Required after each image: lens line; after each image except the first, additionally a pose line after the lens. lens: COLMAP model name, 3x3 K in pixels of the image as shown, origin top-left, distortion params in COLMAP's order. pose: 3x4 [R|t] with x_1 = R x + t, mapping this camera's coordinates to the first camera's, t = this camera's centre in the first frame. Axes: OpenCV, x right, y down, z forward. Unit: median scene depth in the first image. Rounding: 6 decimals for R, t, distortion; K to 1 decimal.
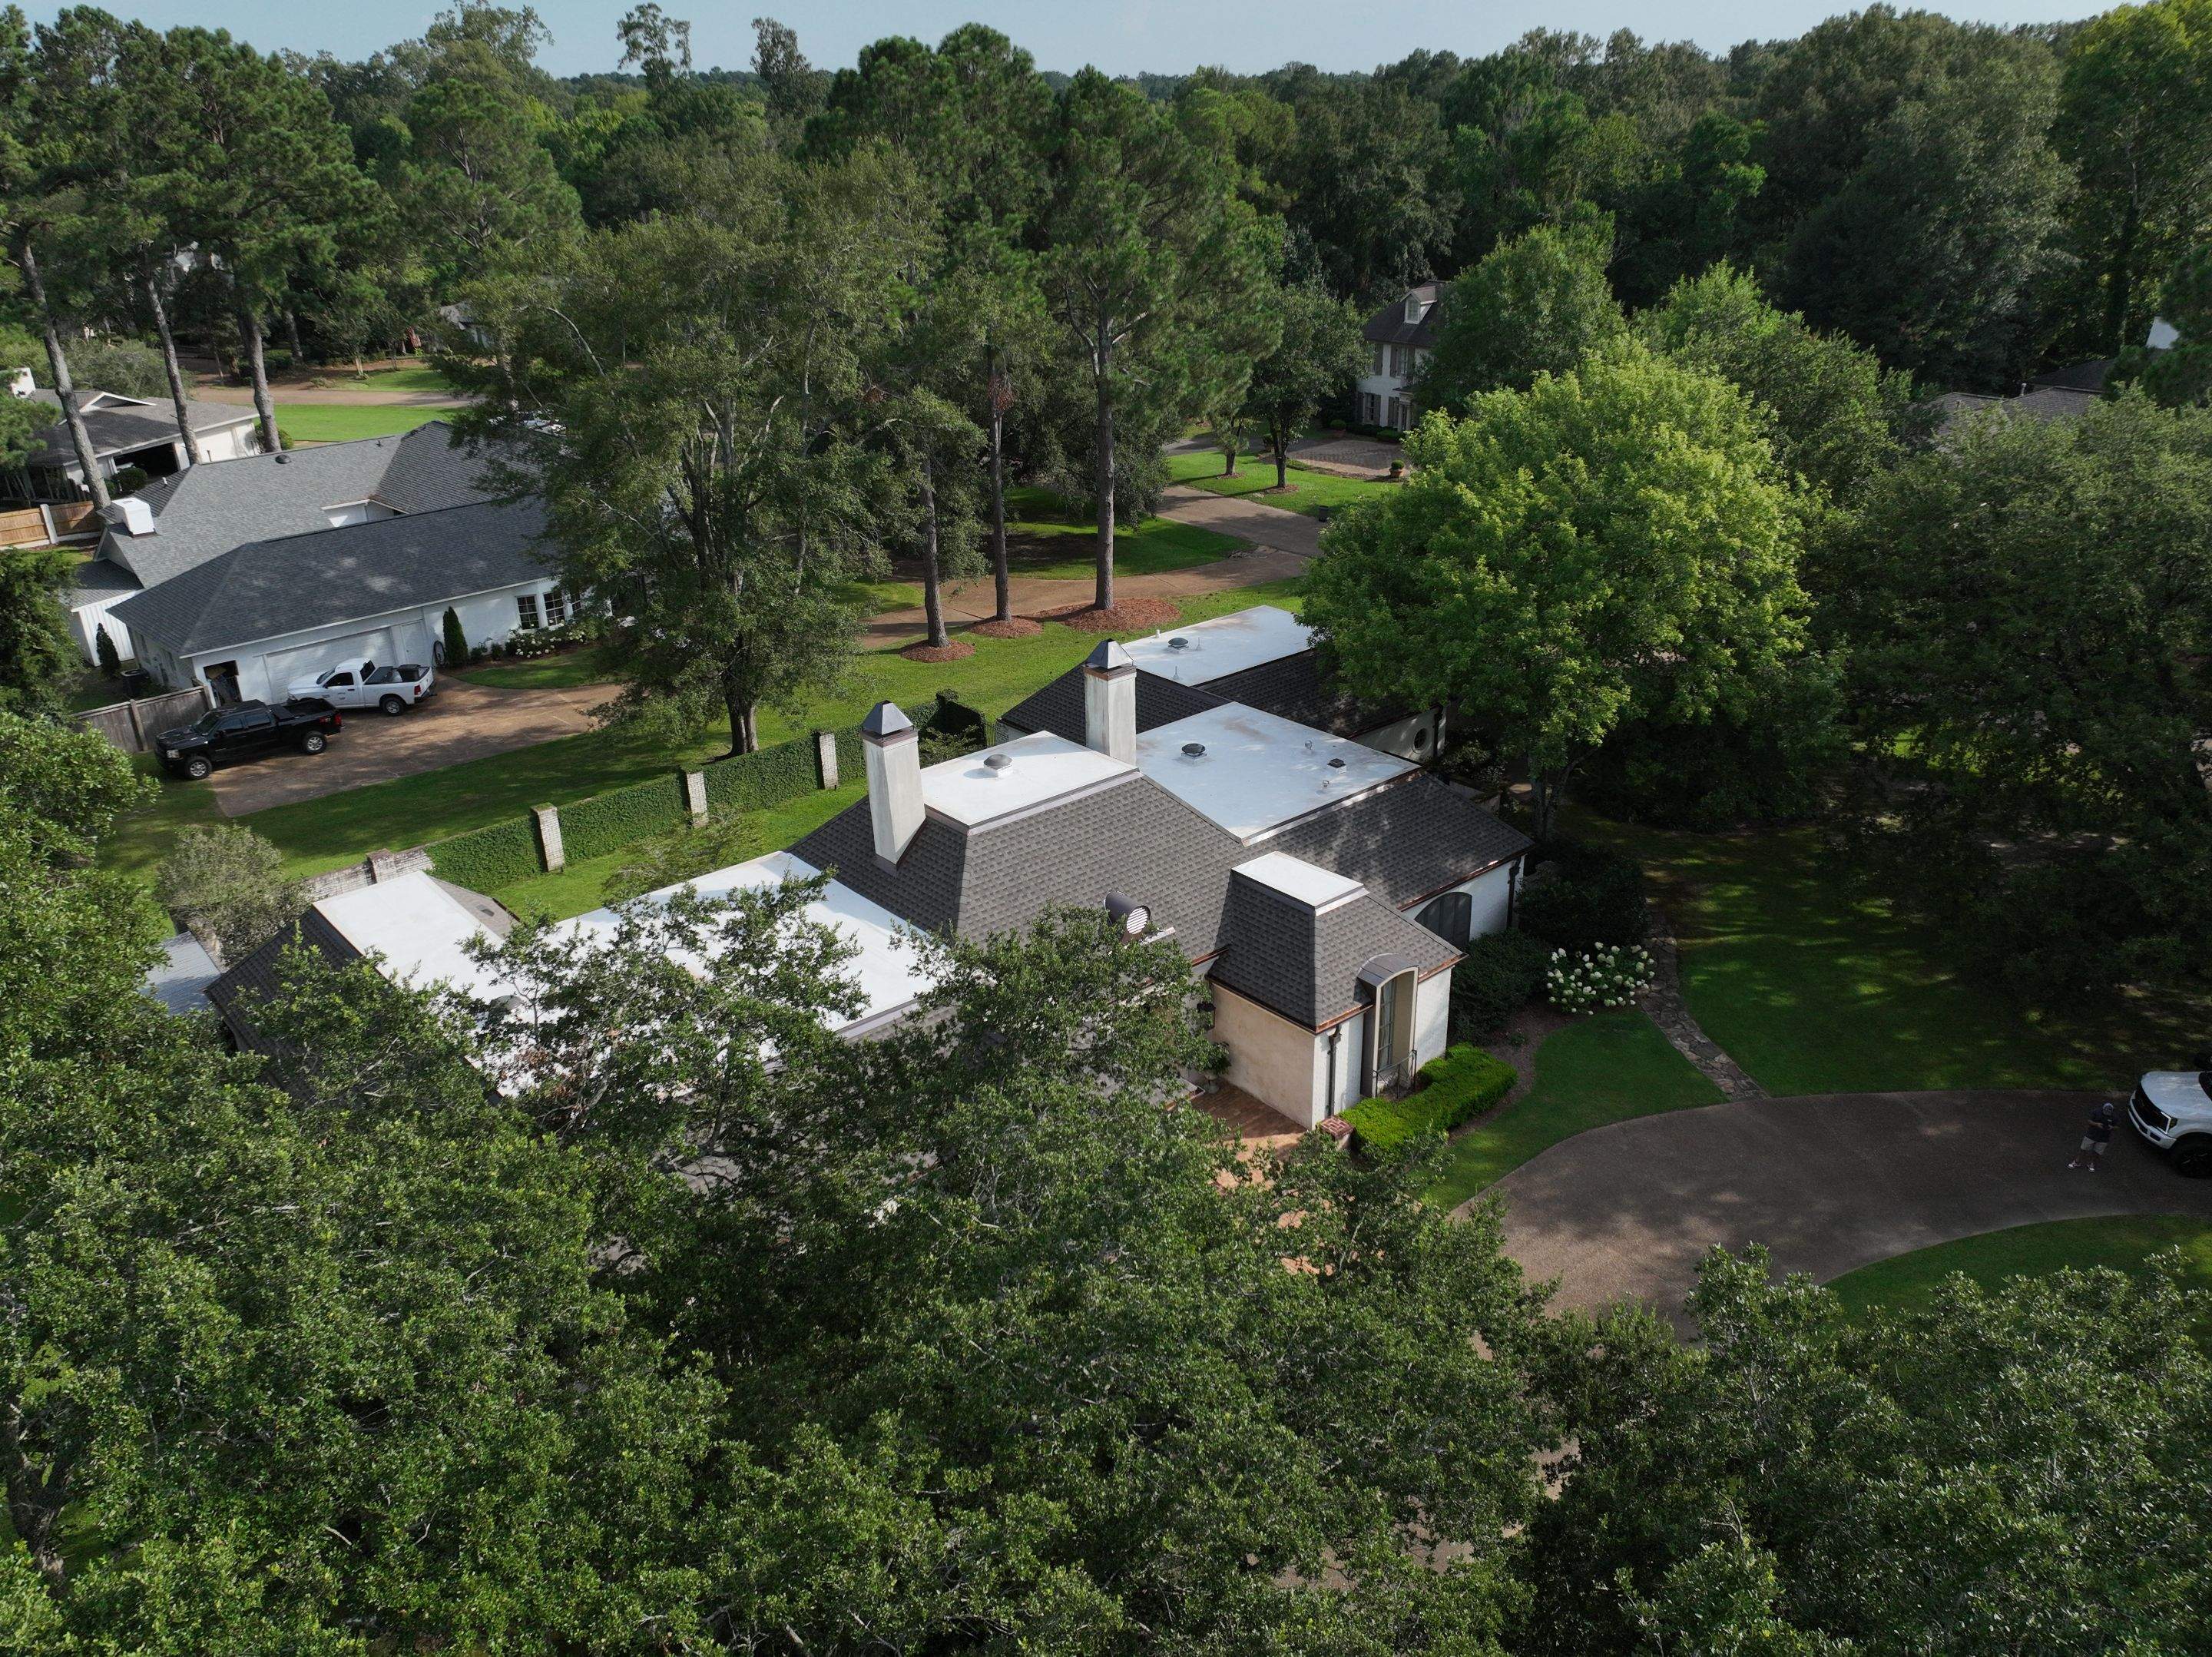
lens RADIAL K [[1671.3, 0, 1128.2], [0, 1671.3, 832.9], [0, 0, 1]] dist [0.004547, 0.003675]
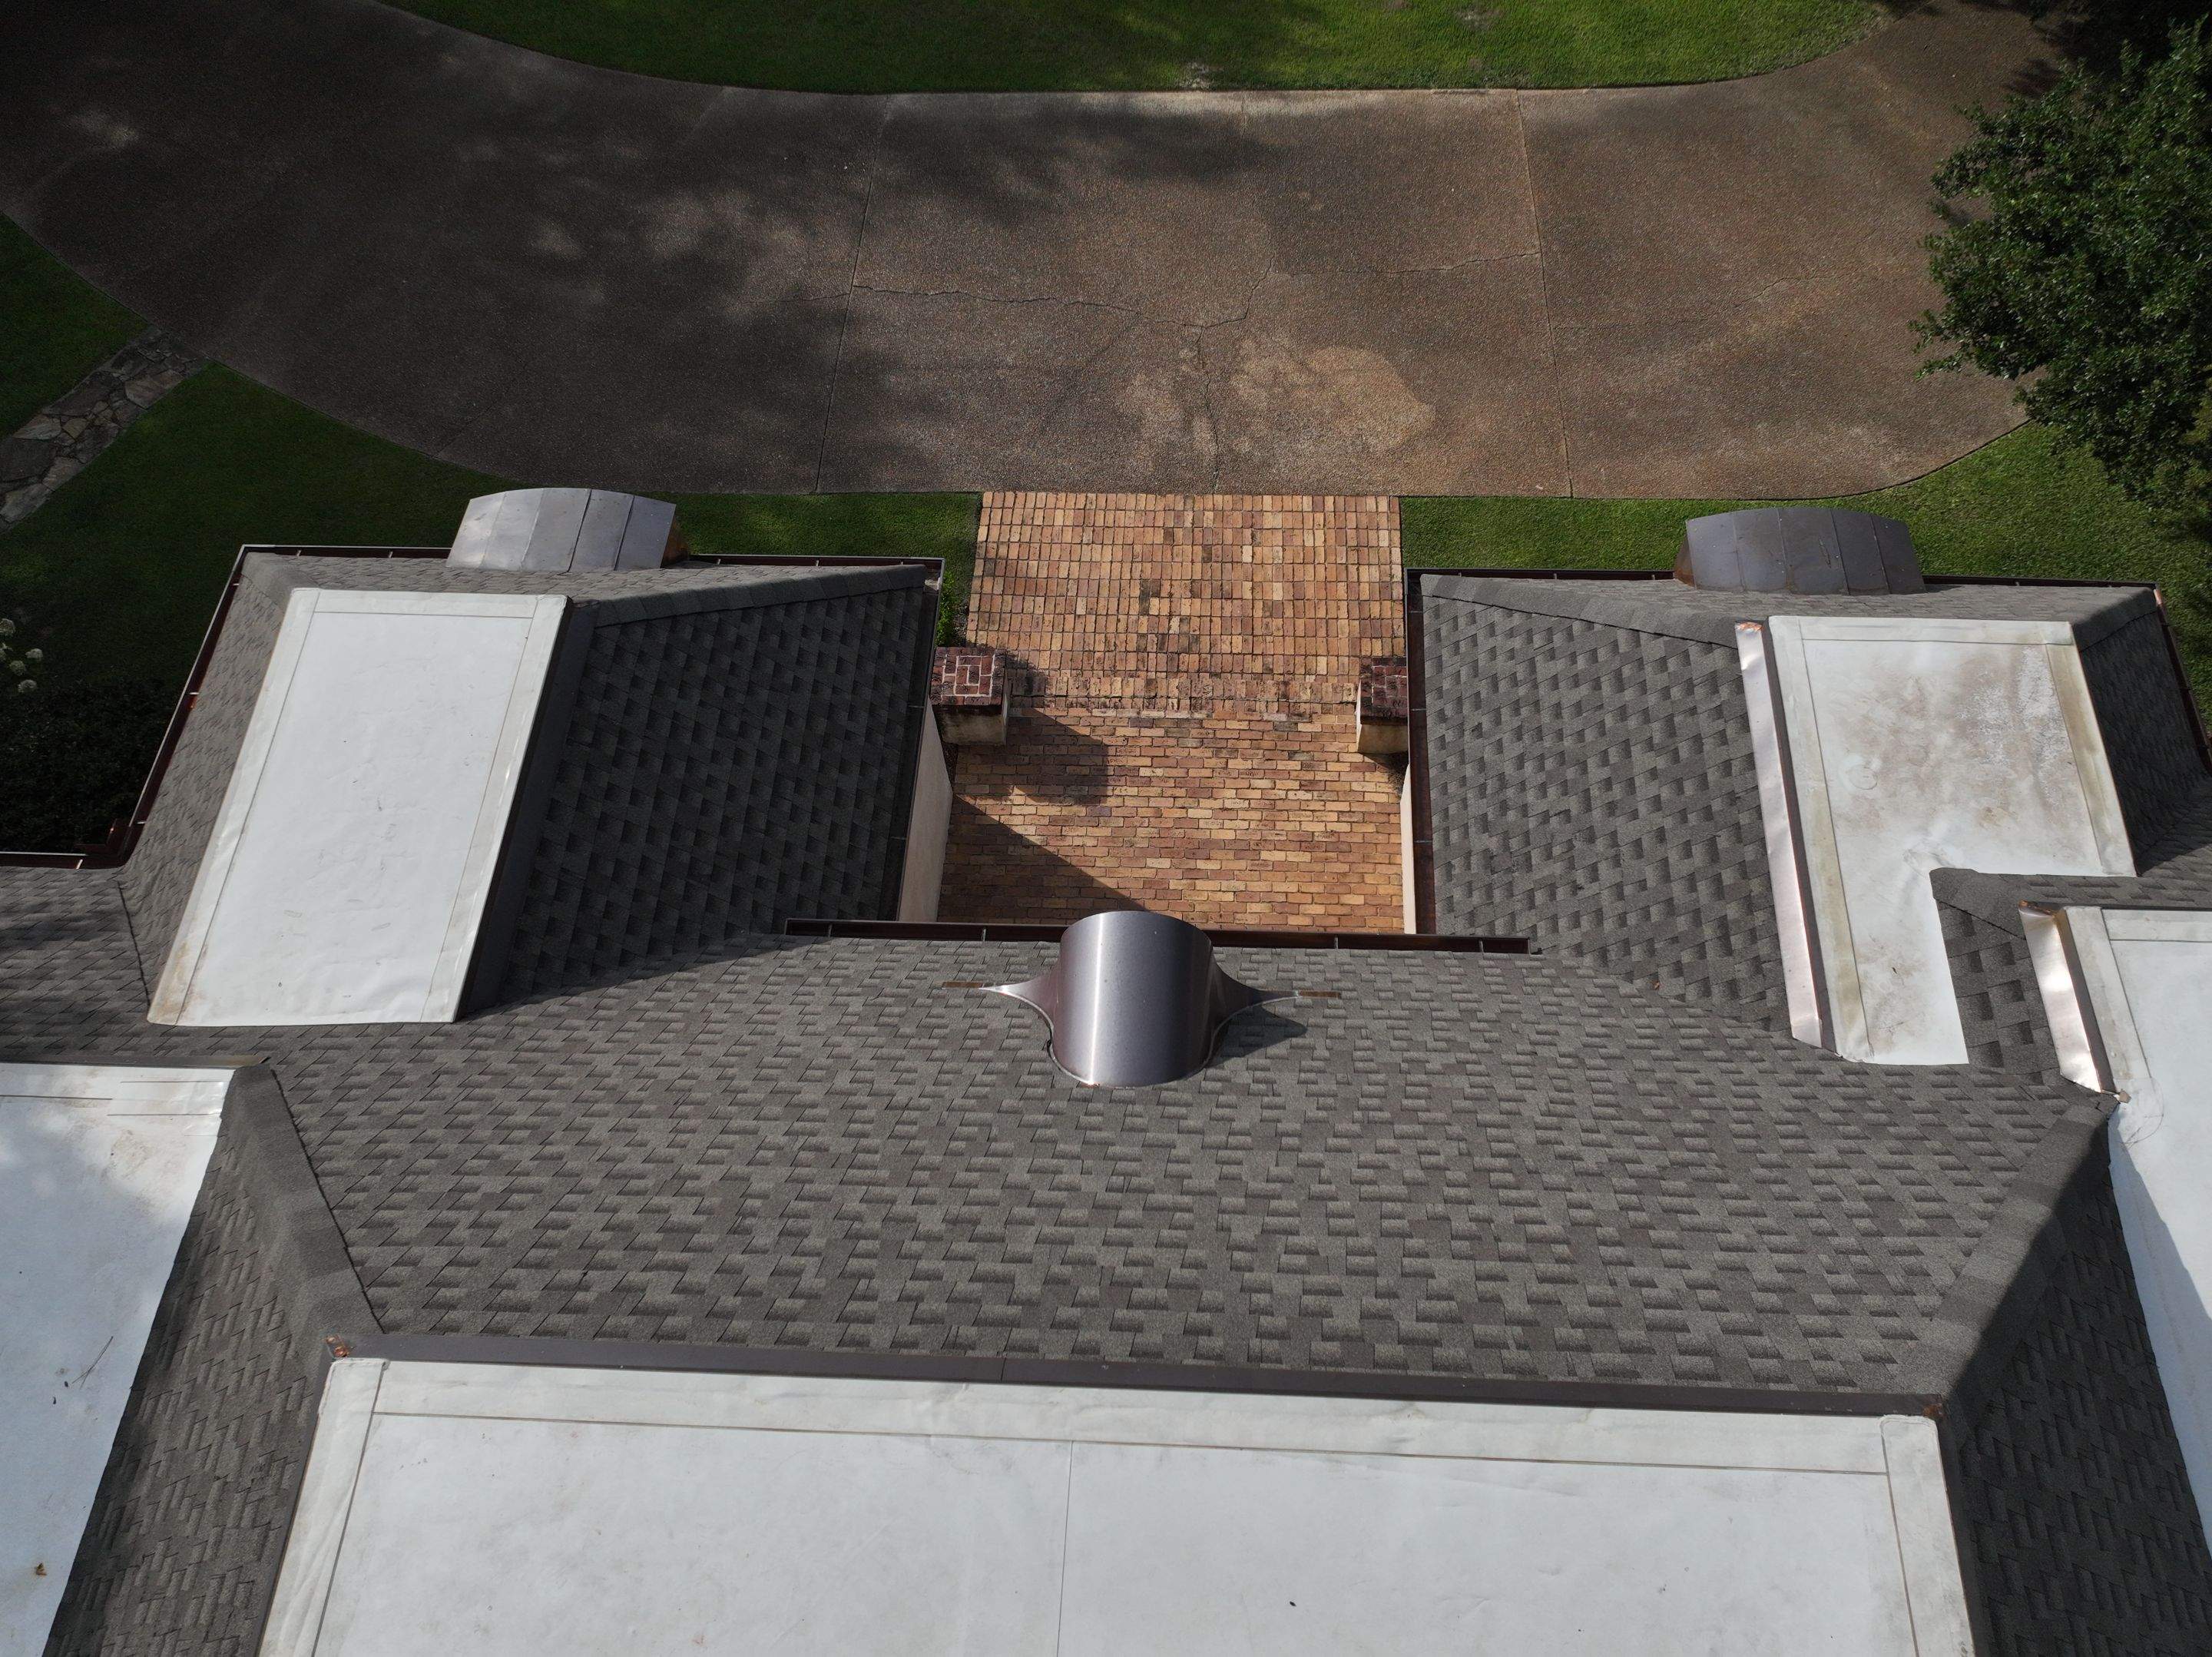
lens RADIAL K [[1669.0, 0, 1128.0], [0, 1669.0, 829.8], [0, 0, 1]] dist [0.008167, -0.005234]
pose [[-0.721324, -0.577254, 0.382713, -0.045108], [0.324631, 0.206327, 0.923062, -0.101376], [-0.611805, 0.790068, 0.038566, 0.617029]]
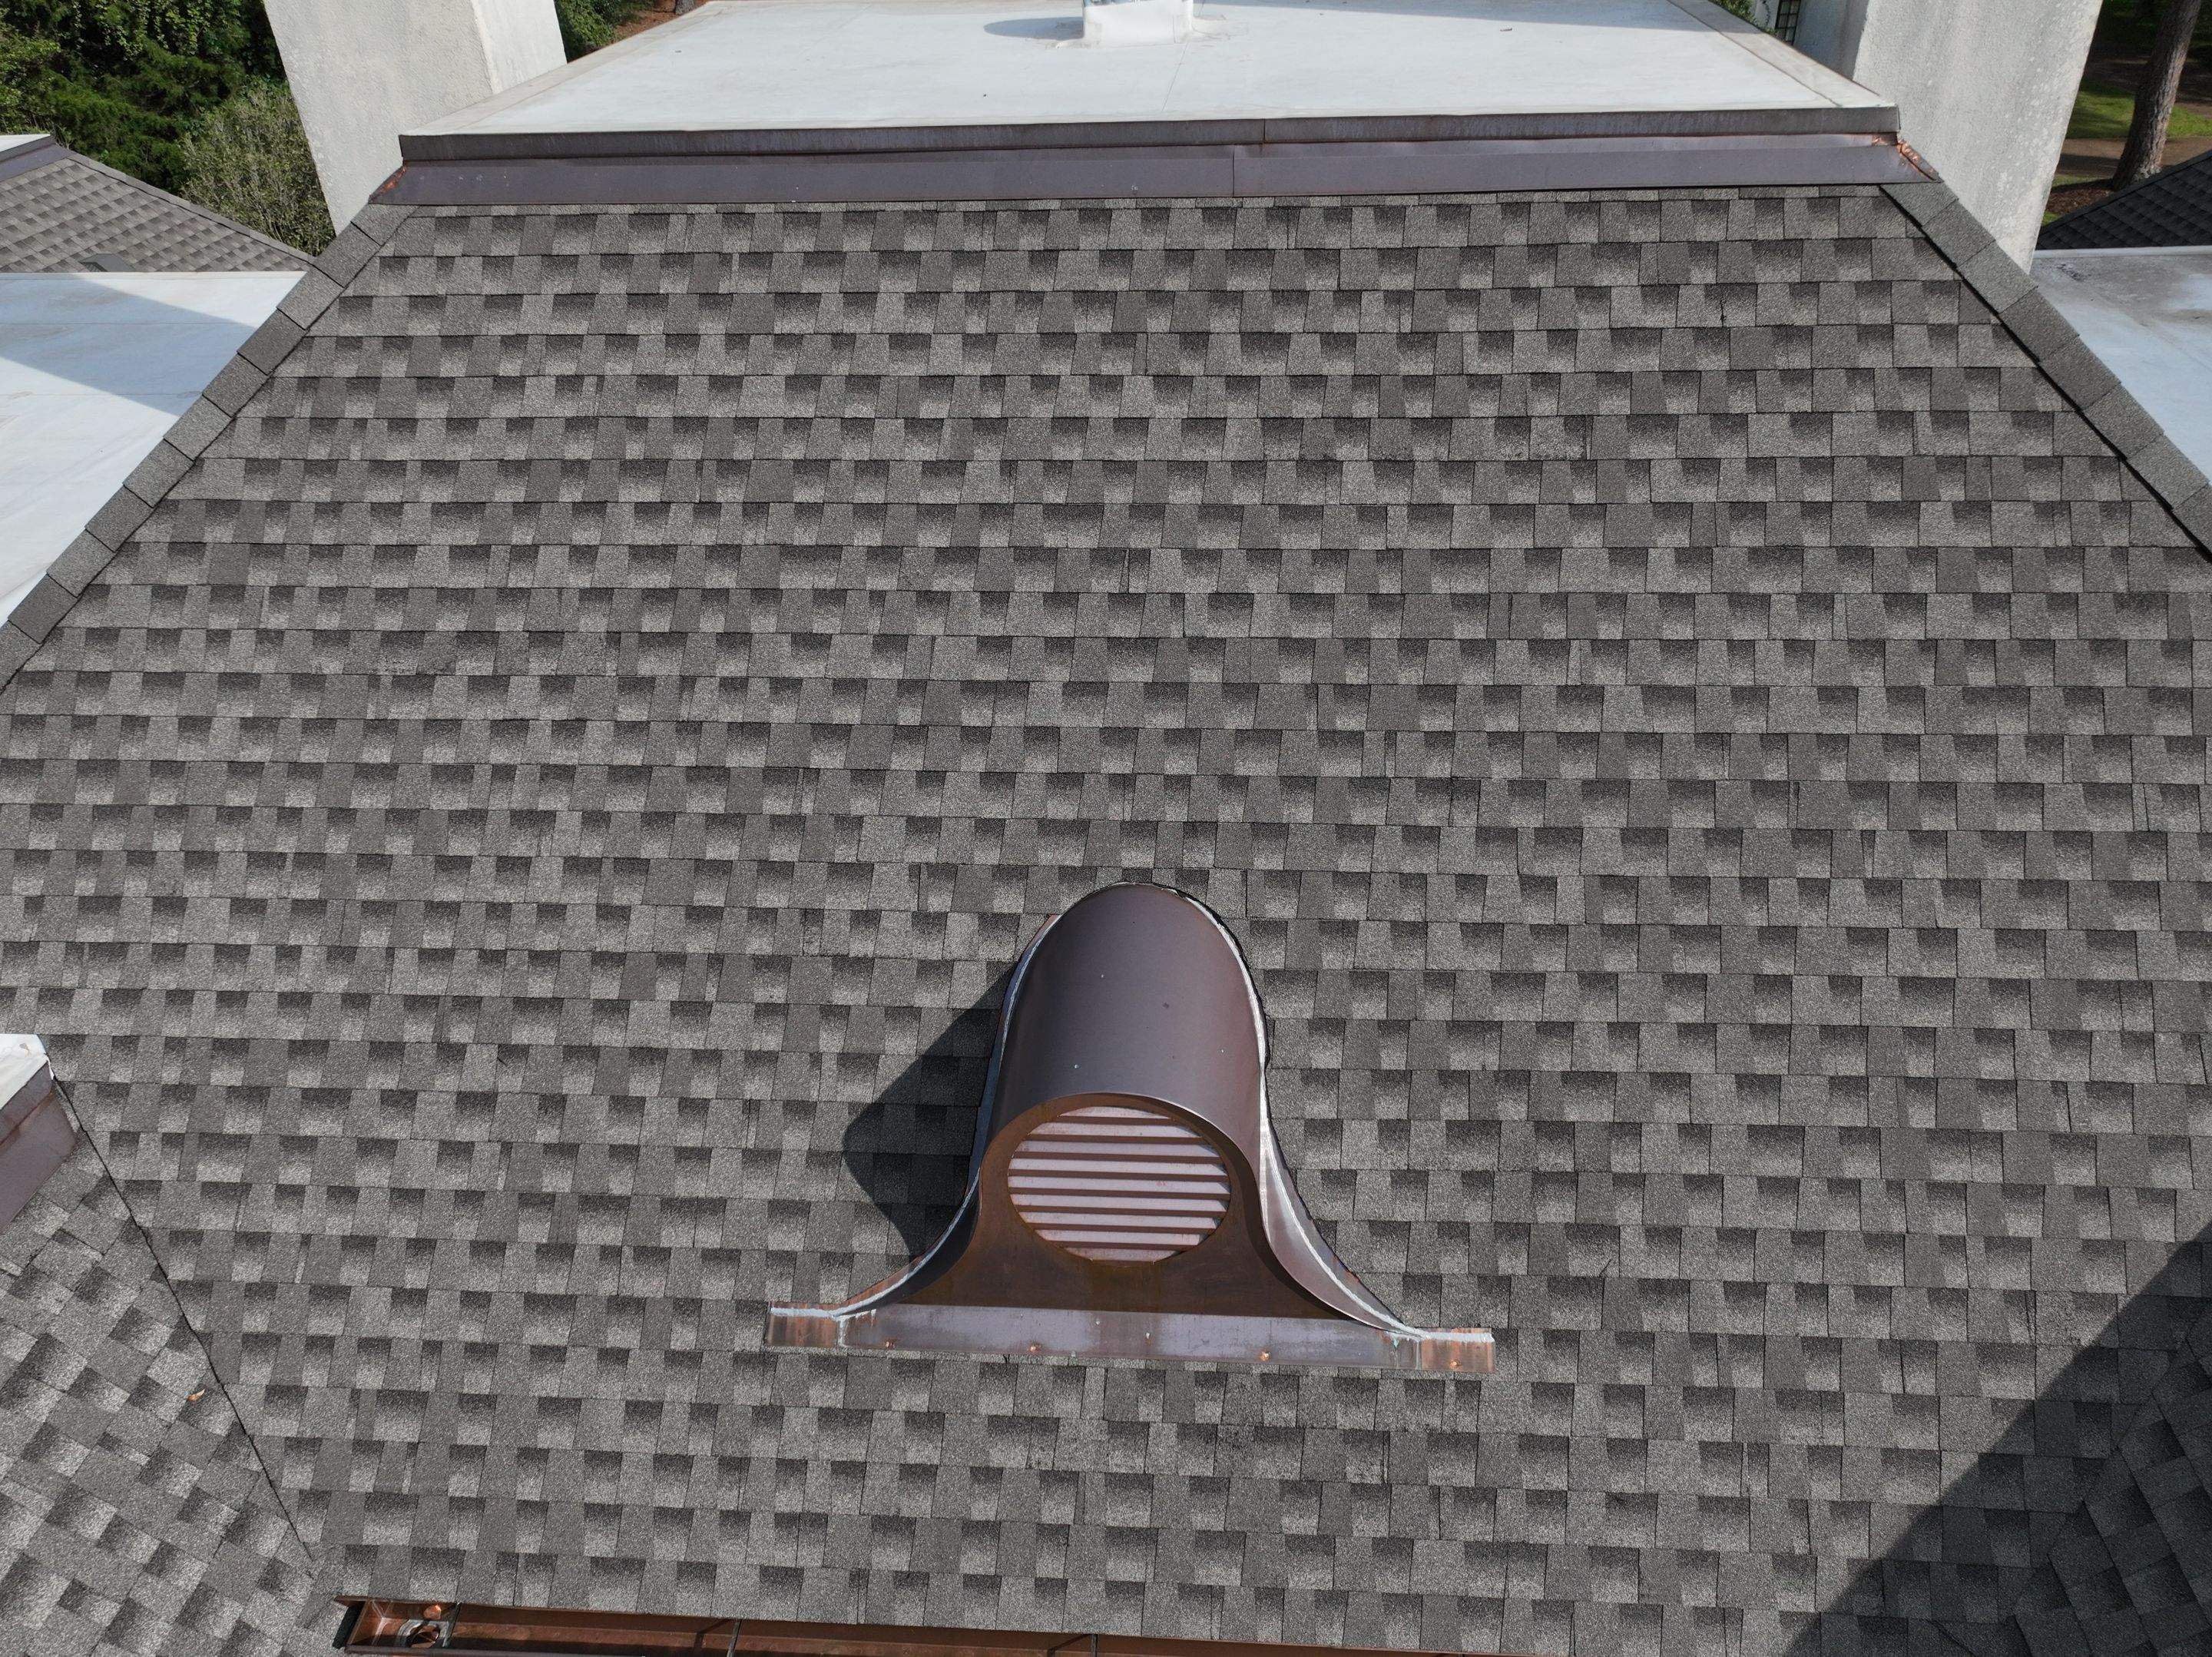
lens RADIAL K [[1664.7, 0, 1128.3], [0, 1664.7, 826.2], [0, 0, 1]] dist [0.002595, 0.006945]
pose [[0.705125, 0.386064, -0.594772, 0.043298], [-0.271799, 0.921879, 0.276160, -0.003810], [0.654923, -0.033069, 0.754971, 0.572327]]
